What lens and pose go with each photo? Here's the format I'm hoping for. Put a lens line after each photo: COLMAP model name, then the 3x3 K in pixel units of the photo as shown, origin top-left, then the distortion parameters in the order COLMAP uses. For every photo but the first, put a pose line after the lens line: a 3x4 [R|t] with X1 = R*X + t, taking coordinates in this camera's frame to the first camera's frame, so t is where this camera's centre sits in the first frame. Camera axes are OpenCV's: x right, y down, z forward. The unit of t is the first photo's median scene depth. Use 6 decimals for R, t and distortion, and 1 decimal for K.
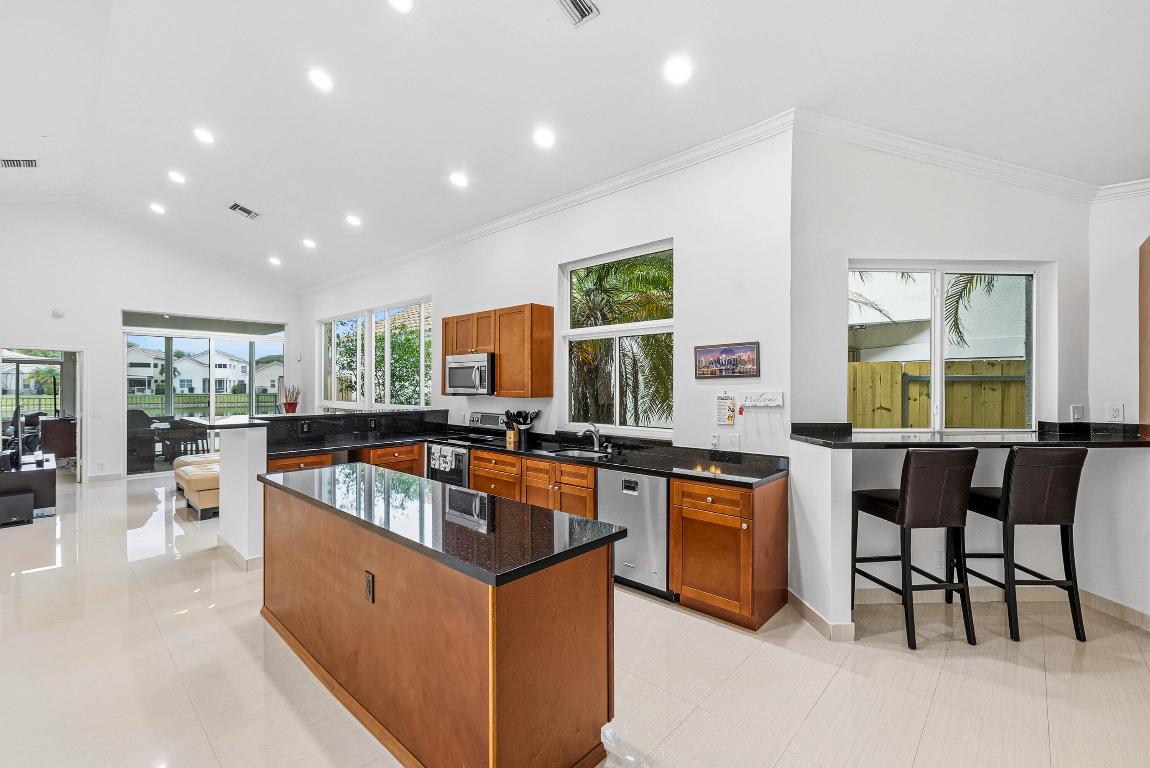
lens RADIAL K [[480.2, 0, 563.8], [0, 480.2, 386.8], [0, 0, 1]] dist [0.004024, 0.000349]
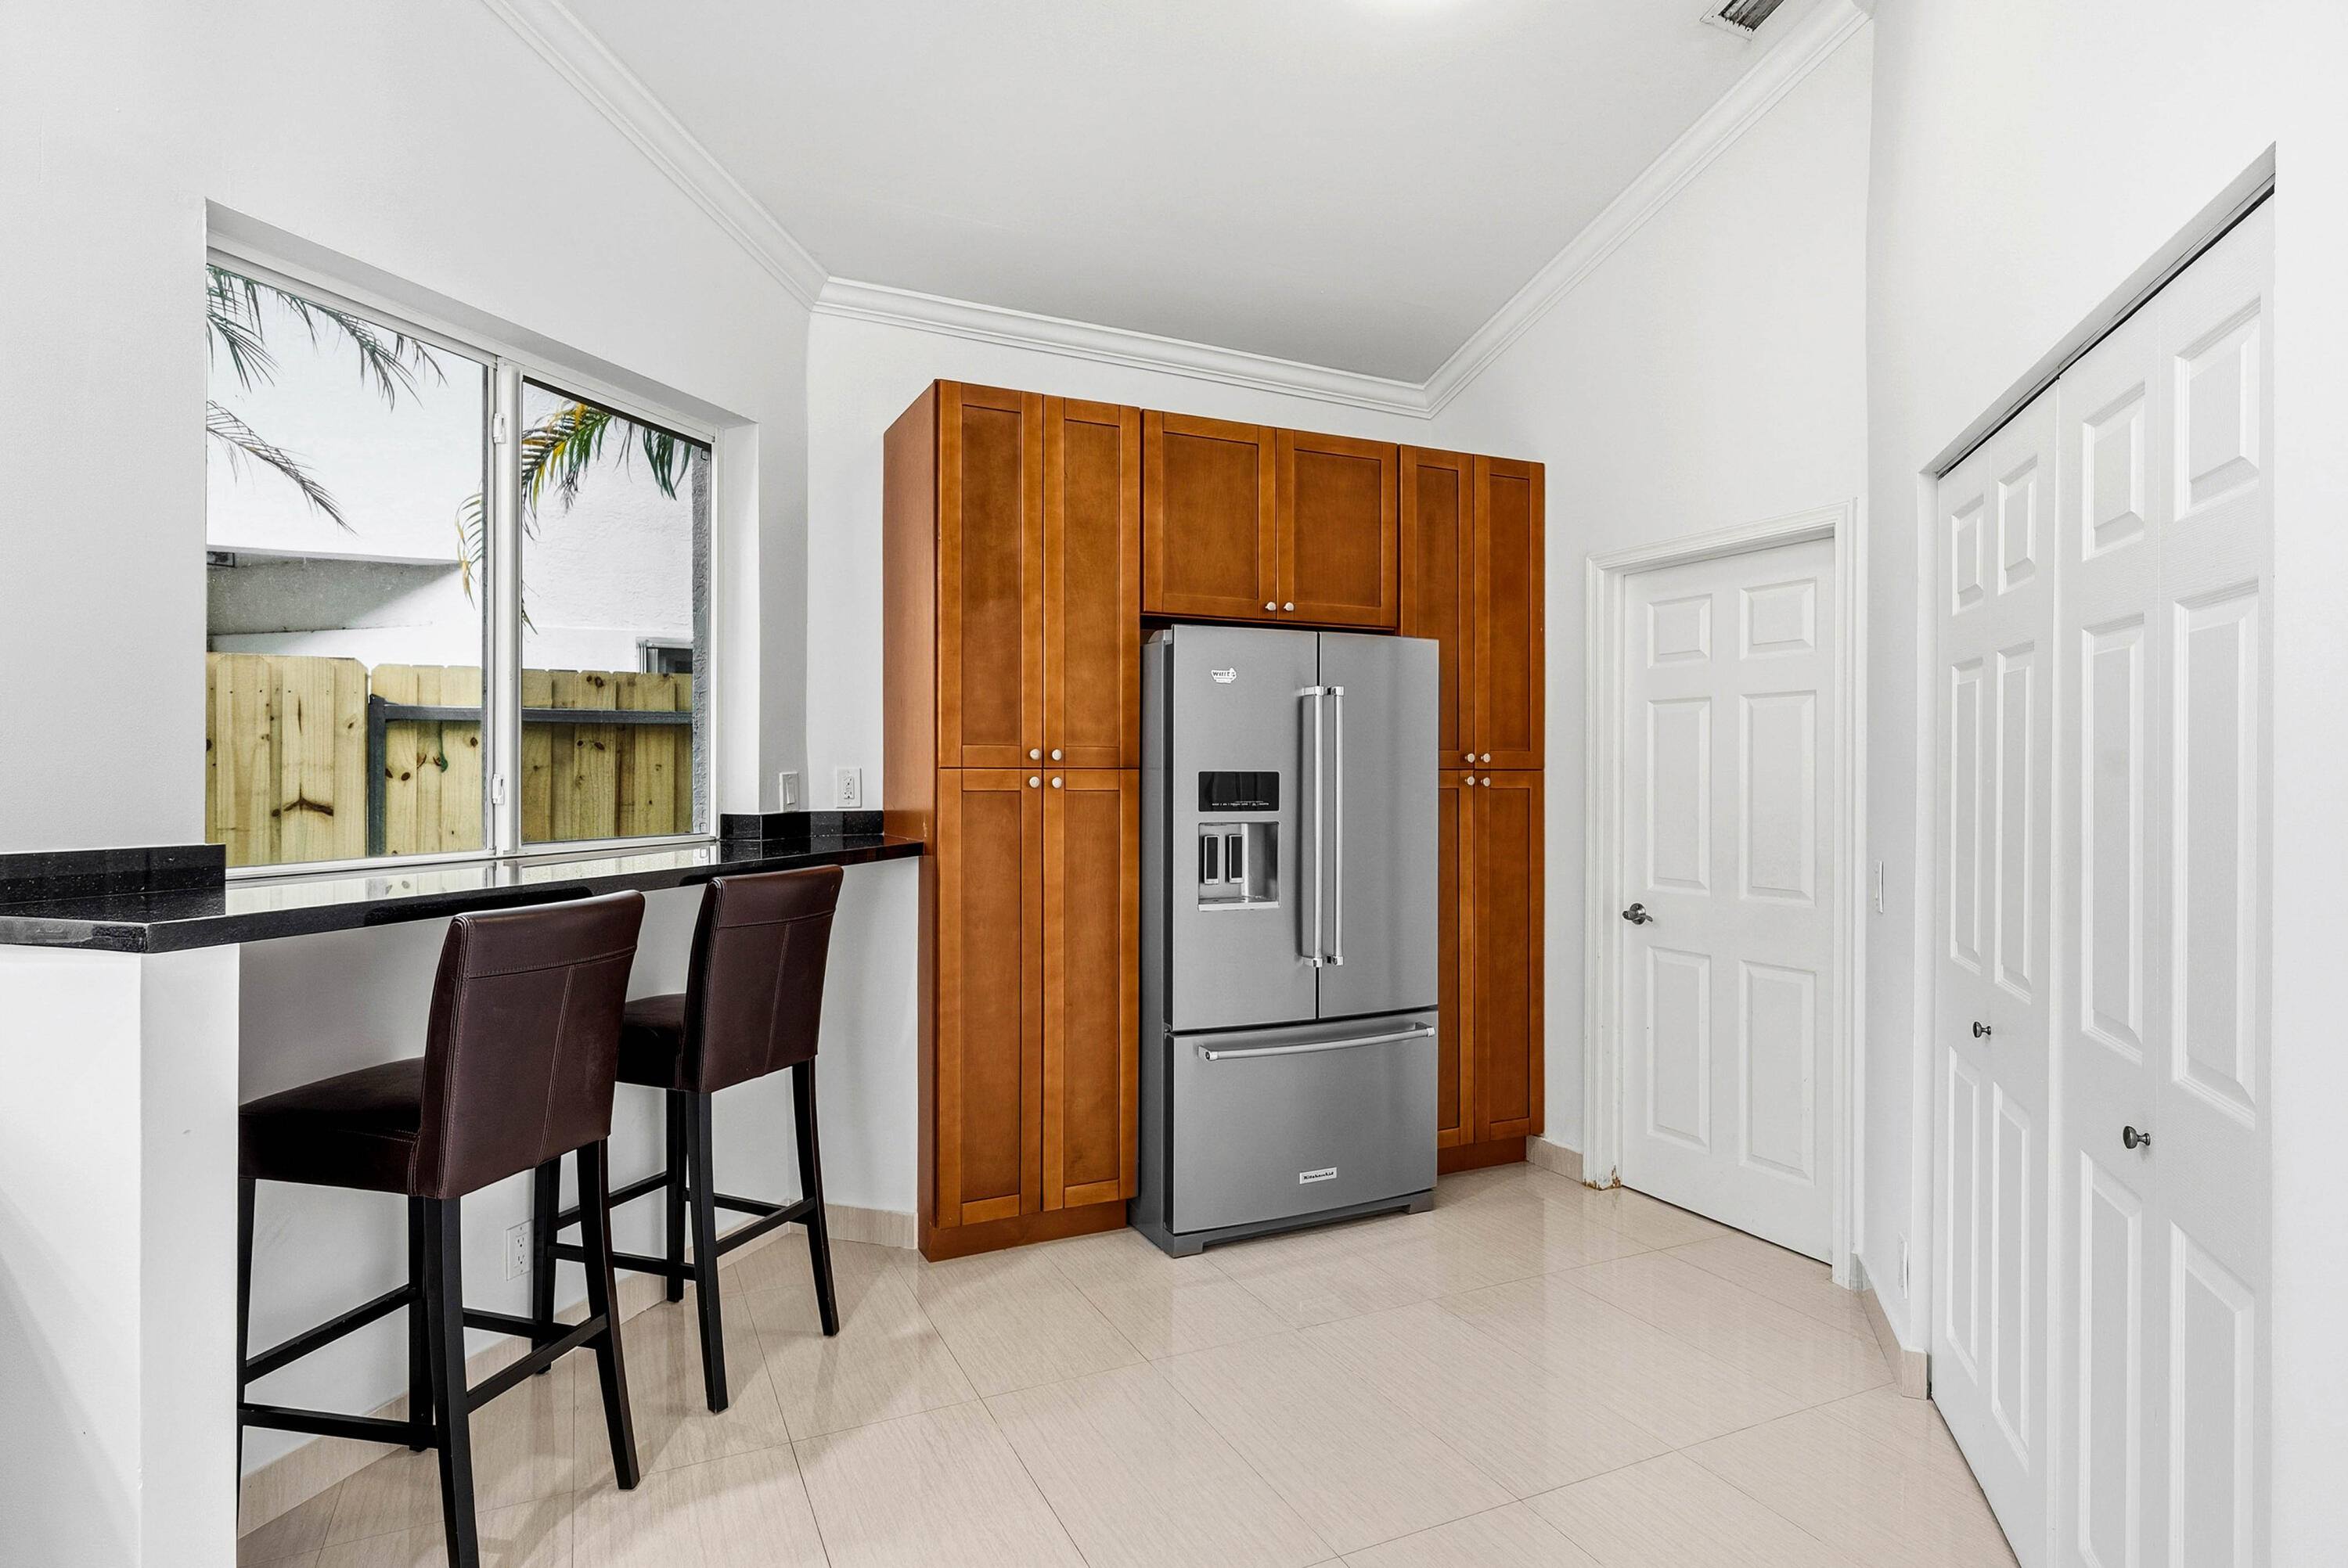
lens RADIAL K [[1218.3, 0, 1174.0], [0, 1218.3, 784.0], [0, 0, 1]] dist [0.002325, 0.000433]
pose [[0.338679, -0.006236, 0.940881, 0.161833], [-0.003775, 0.999961, 0.007986, 0.038577], [-0.940894, -0.006257, 0.338642, 0.314615]]
